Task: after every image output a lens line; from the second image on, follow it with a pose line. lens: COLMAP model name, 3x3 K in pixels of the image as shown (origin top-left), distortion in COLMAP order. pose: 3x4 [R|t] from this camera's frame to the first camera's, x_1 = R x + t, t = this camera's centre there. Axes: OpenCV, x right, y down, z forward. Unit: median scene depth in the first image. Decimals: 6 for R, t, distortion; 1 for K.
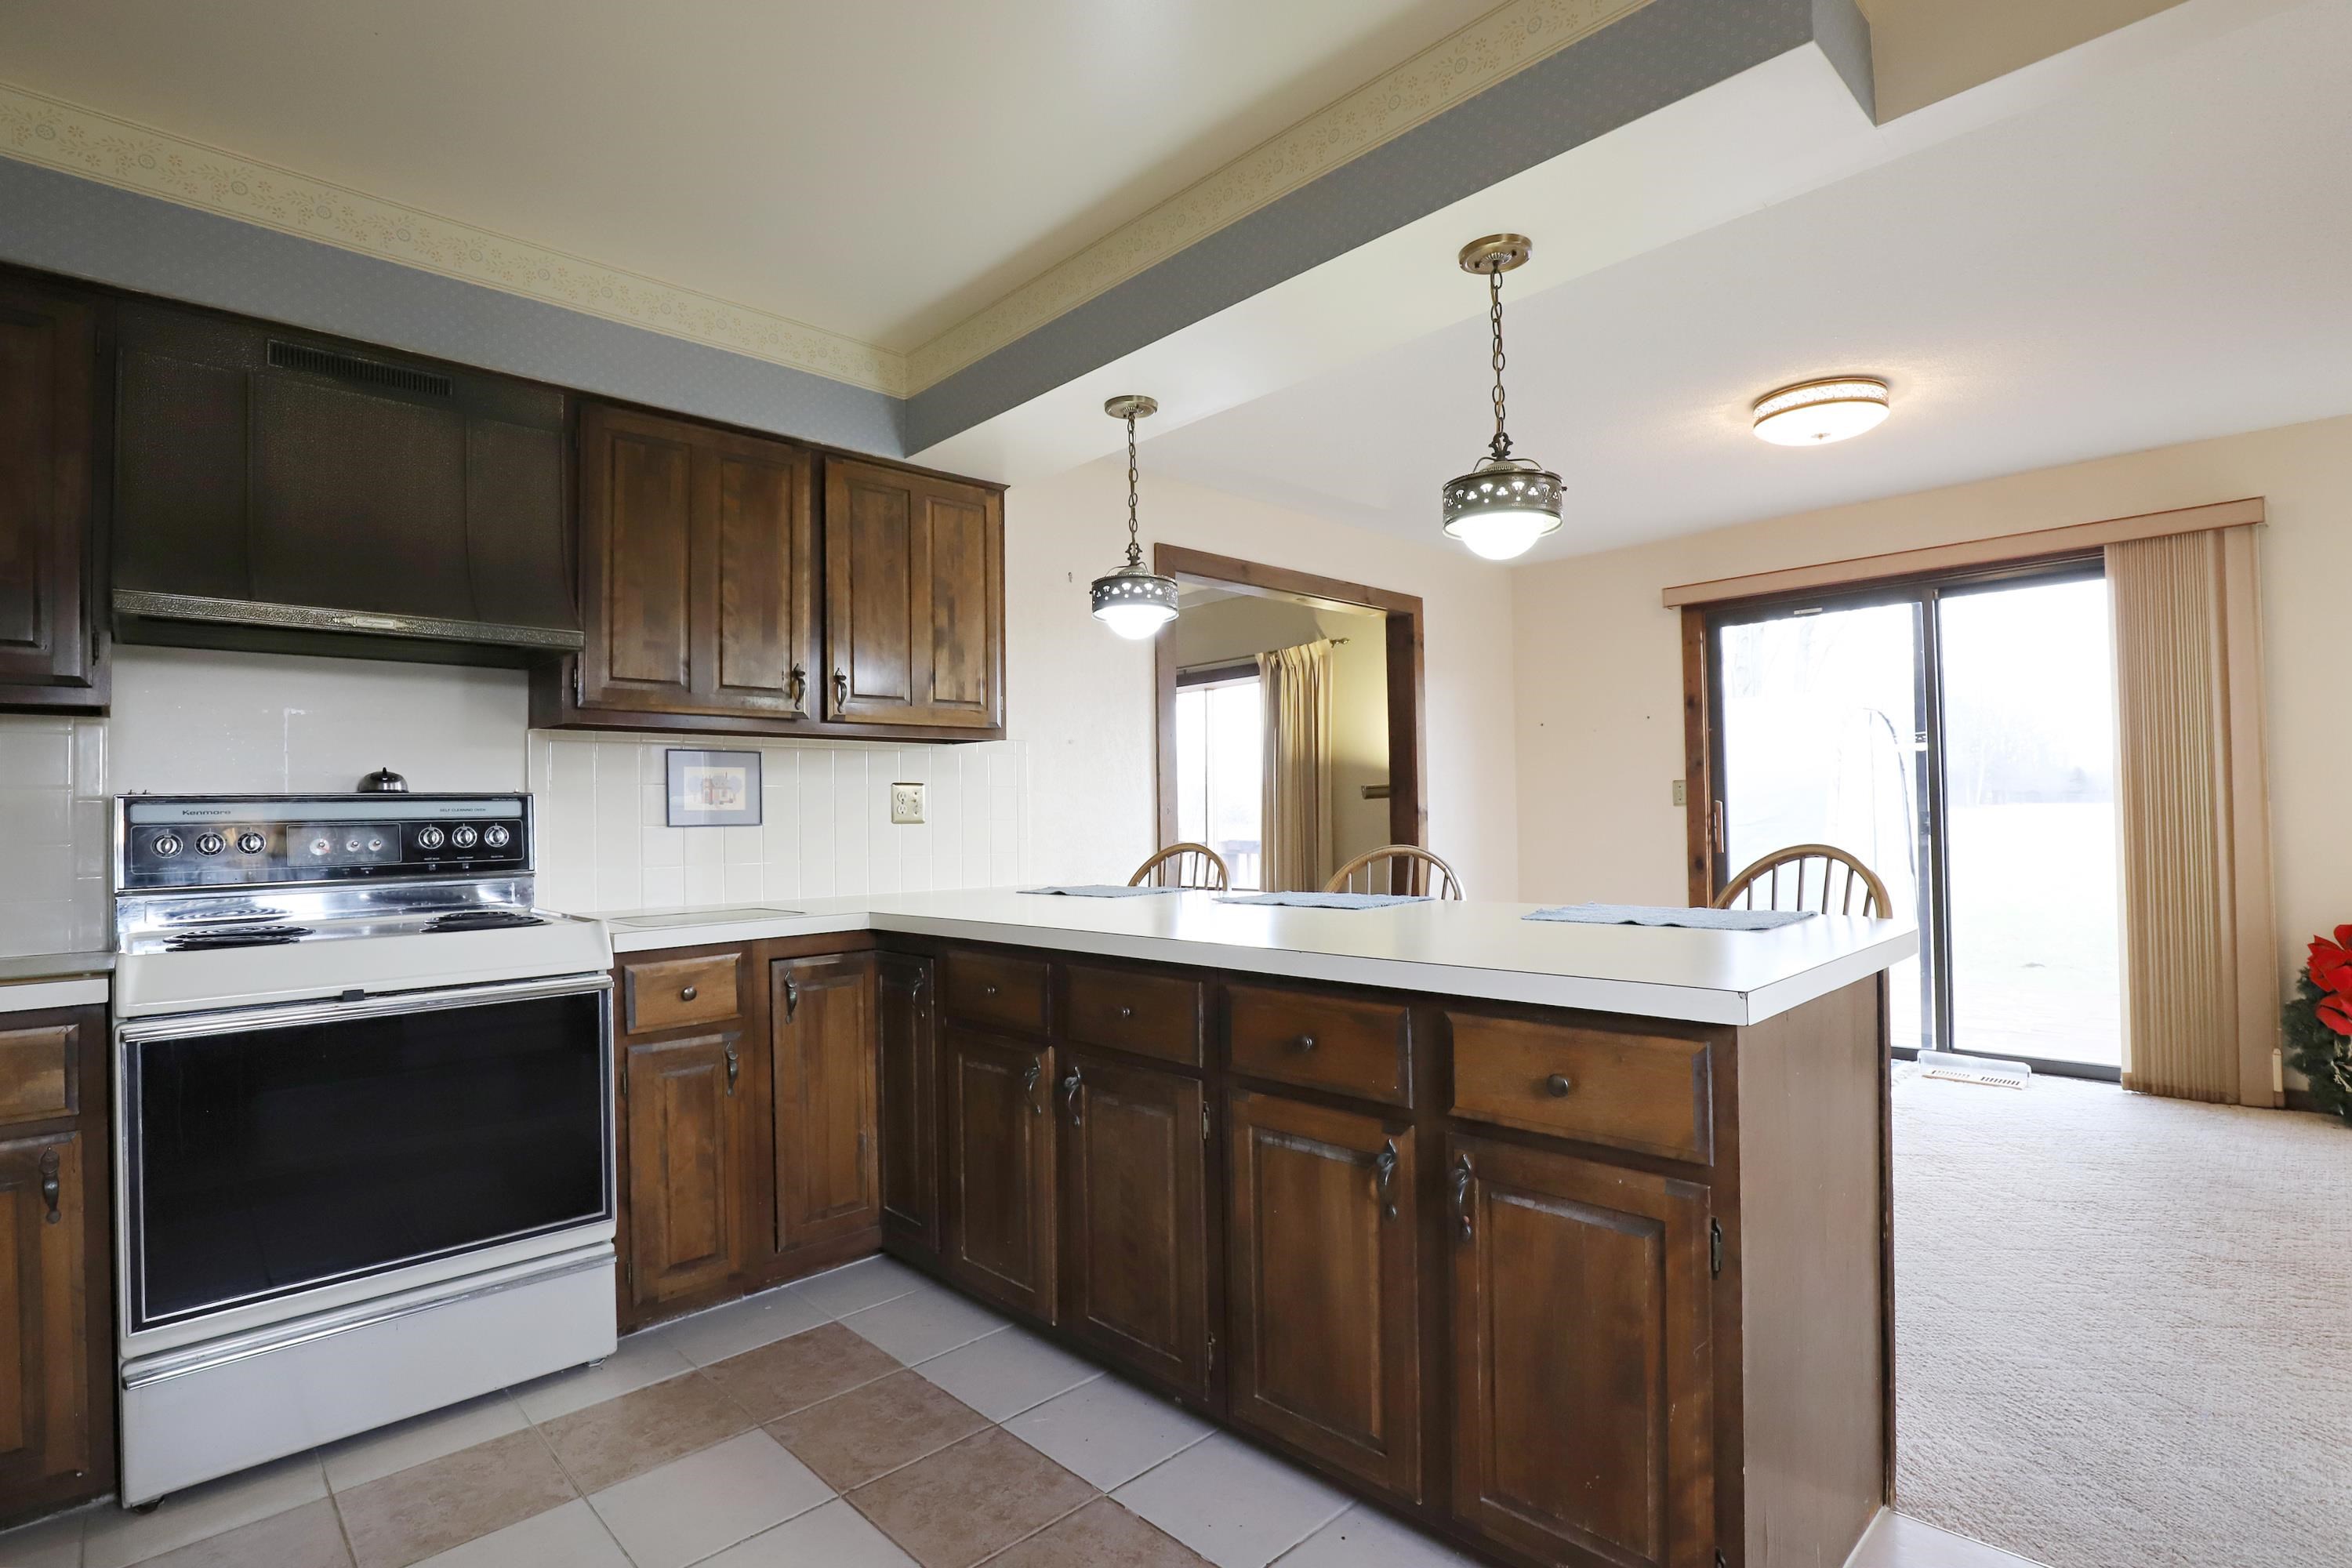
lens RADIAL K [[1131.8, 0, 1176.0], [0, 1131.8, 784.0], [0, 0, 1]] dist [-0.024149, 0.000963]
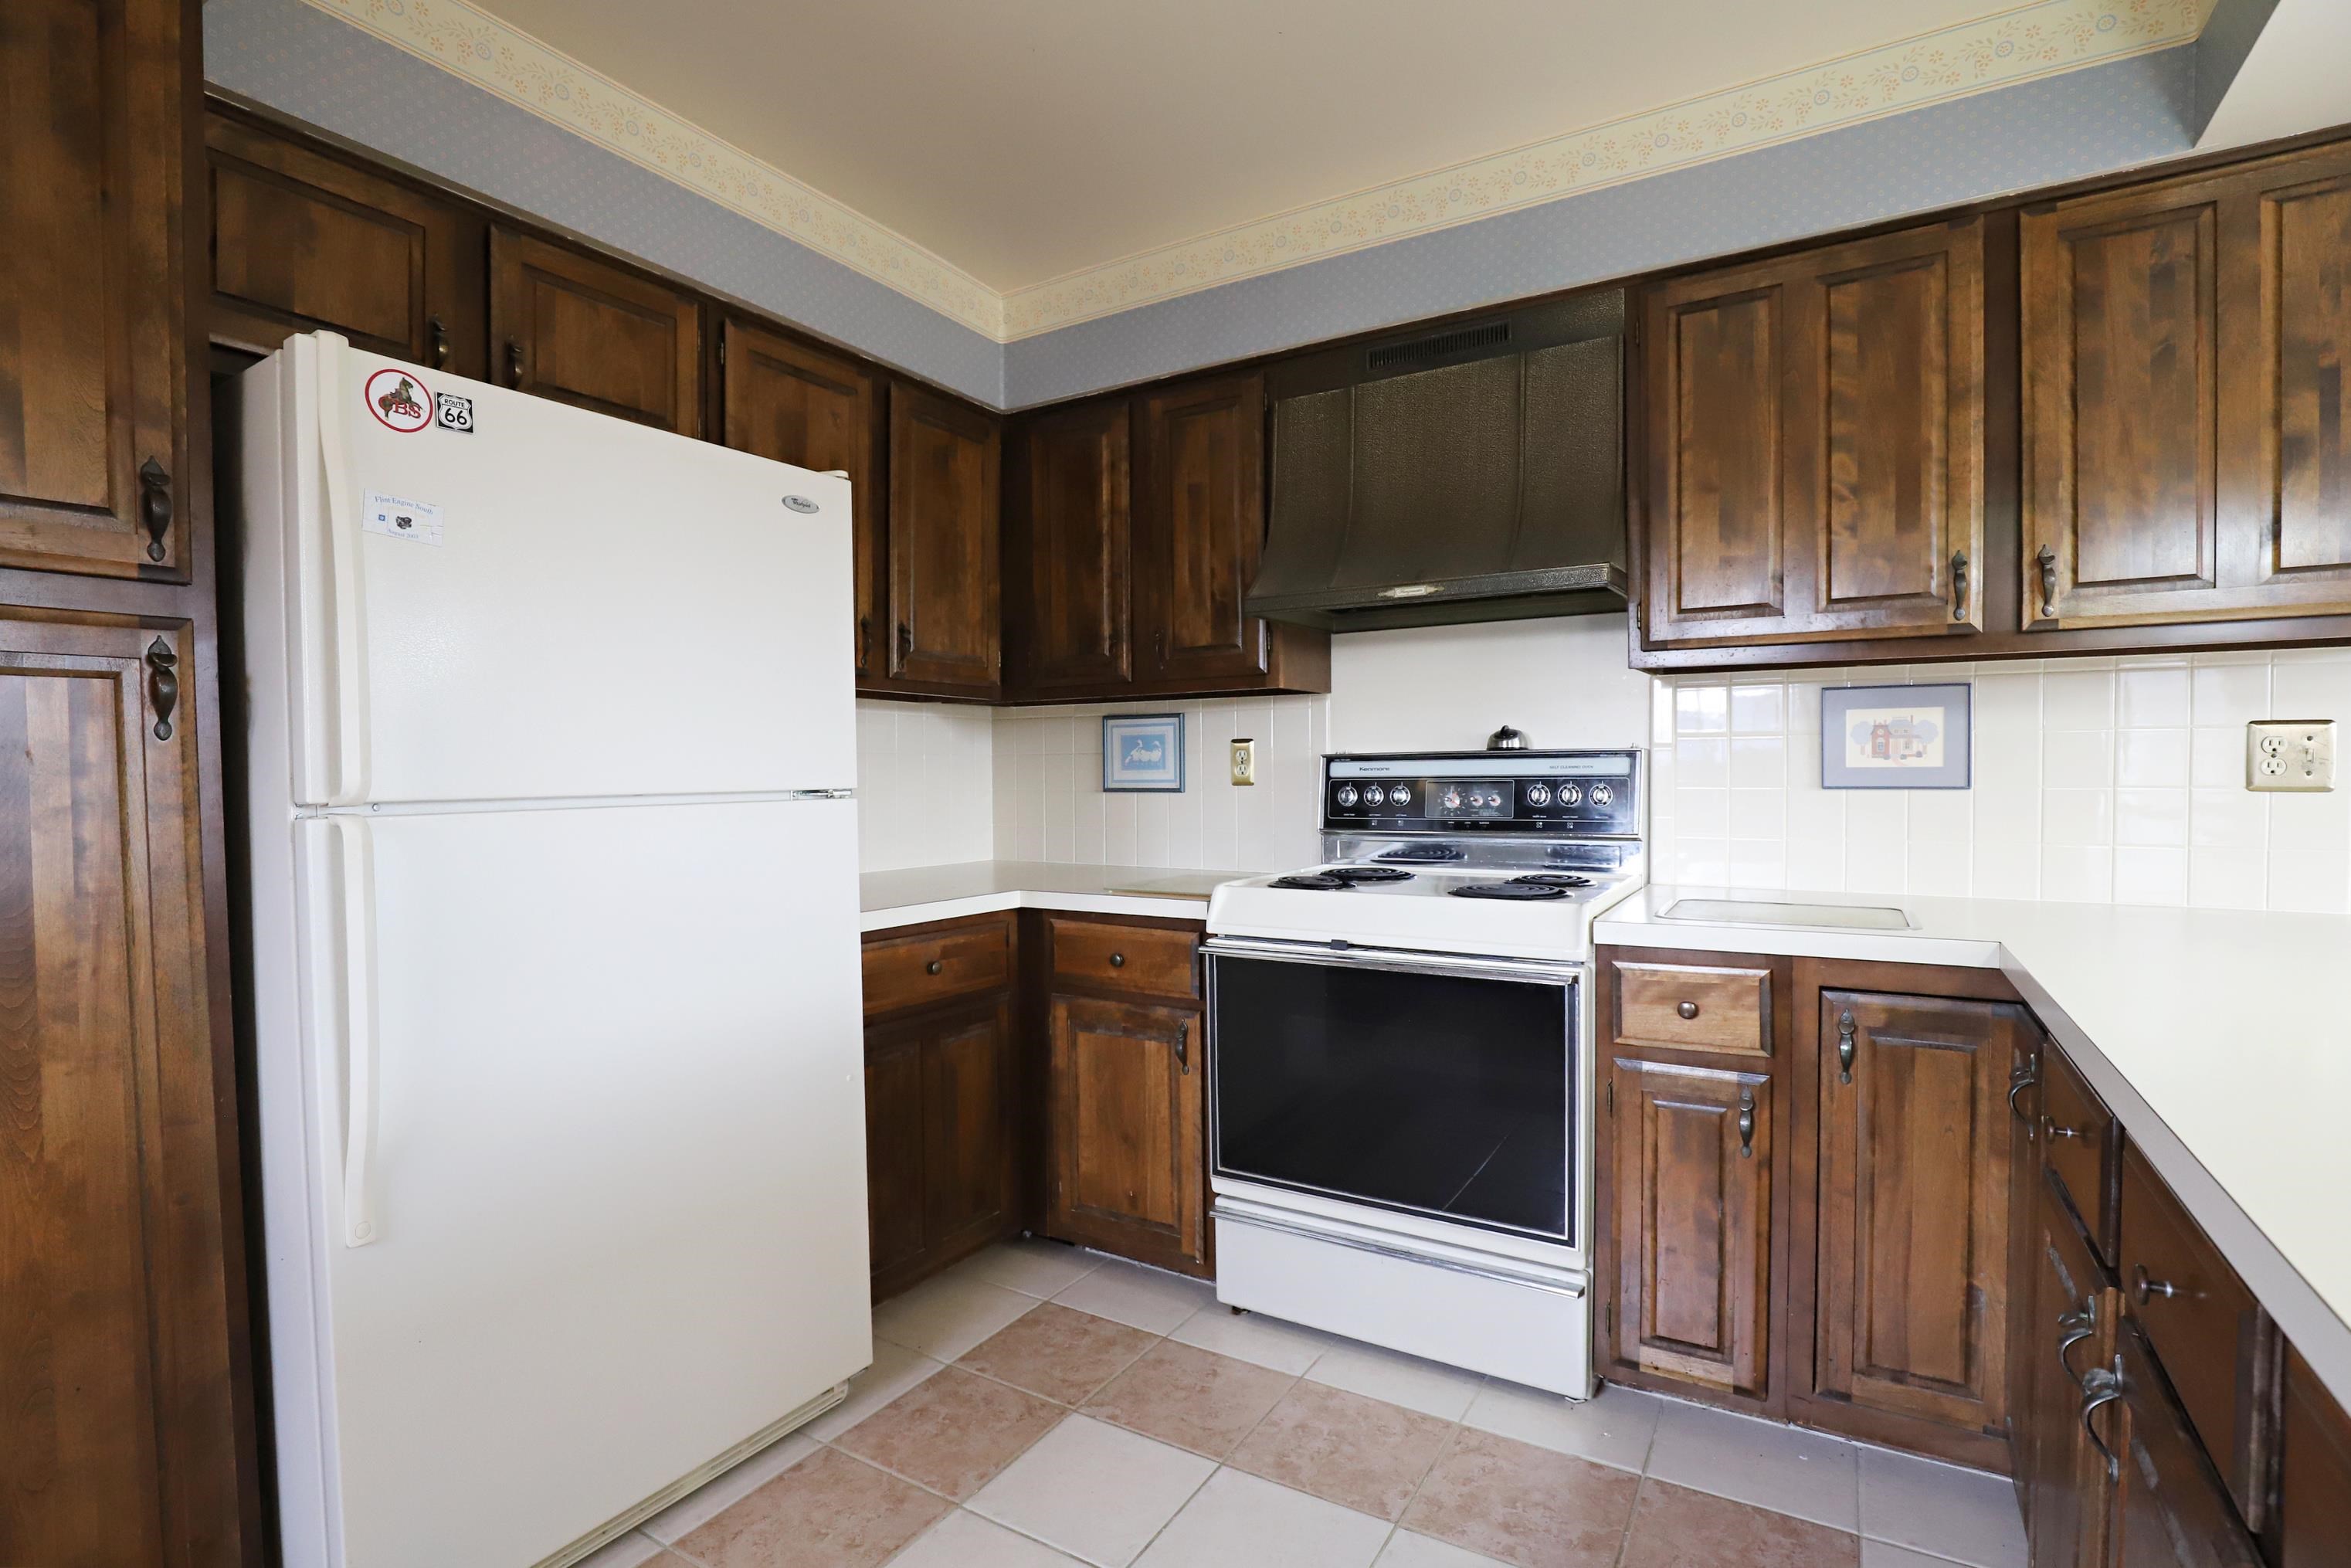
lens RADIAL K [[1131.4, 0, 1175.5], [0, 1131.4, 784.0], [0, 0, 1]] dist [-0.024149, 0.000963]
pose [[0.247537, 0.033604, -0.968295, 0.216952], [0.033545, 0.998502, 0.043228, -0.015471], [0.968298, -0.043182, 0.246039, 0.441285]]
